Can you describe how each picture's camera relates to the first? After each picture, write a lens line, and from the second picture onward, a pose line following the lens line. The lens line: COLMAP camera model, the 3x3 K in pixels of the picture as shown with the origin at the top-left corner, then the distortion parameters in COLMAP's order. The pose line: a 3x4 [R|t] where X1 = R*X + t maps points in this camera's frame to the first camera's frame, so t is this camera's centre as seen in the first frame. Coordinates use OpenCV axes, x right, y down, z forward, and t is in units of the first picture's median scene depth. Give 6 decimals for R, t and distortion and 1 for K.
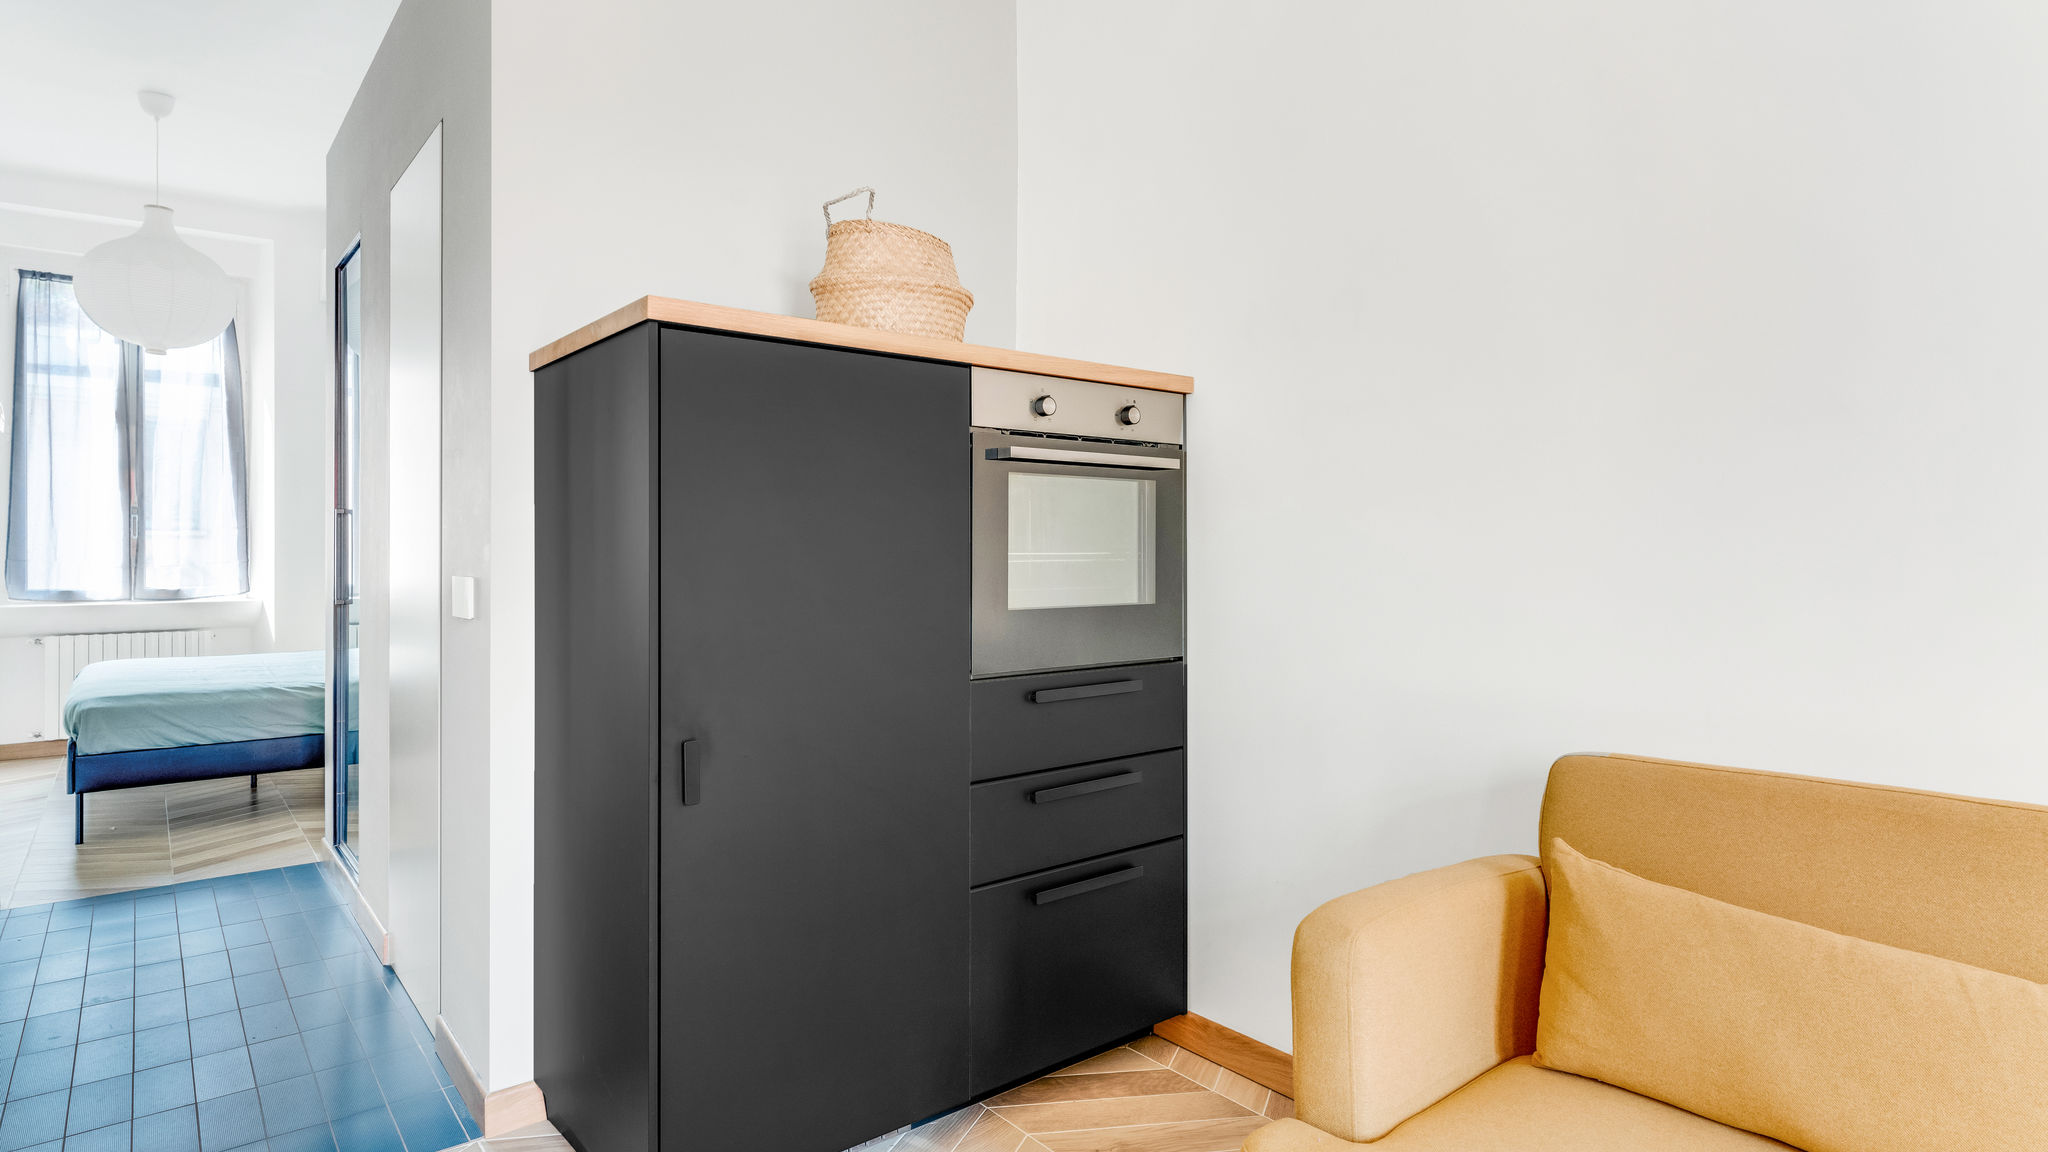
lens RADIAL K [[1082.6, 0, 1024.0], [0, 1082.6, 576.0], [0, 0, 1]] dist [-0.003255, -0.001386]
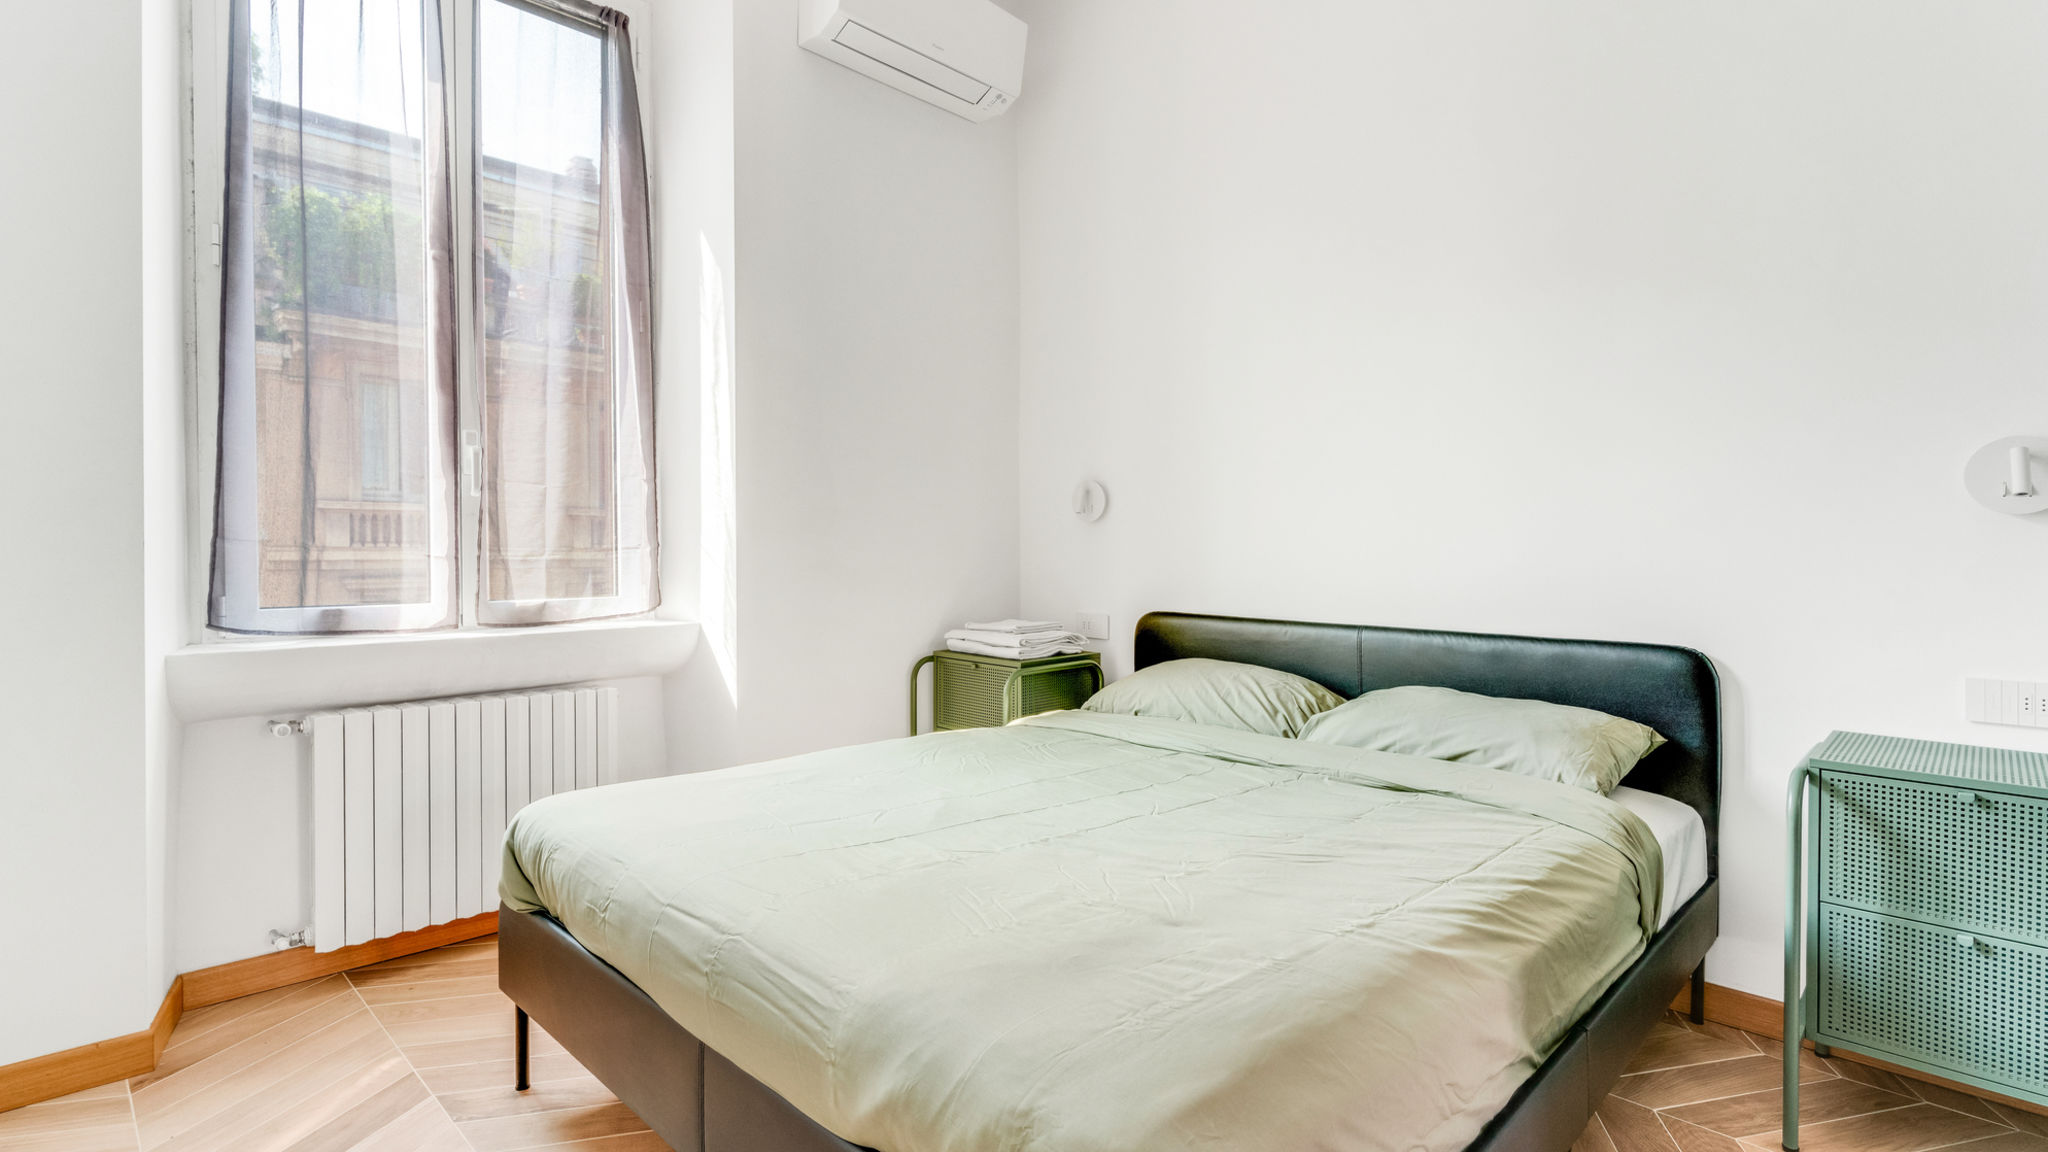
lens RADIAL K [[992.9, 0, 1024.0], [0, 992.9, 576.0], [0, 0, 1]] dist [-0.000965, -0.000182]
pose [[0.993116, 0.000284, 0.117137, -0.651857], [-0.001660, 0.999931, 0.011647, -0.007618], [-0.117125, -0.011761, 0.993048, 0.549110]]
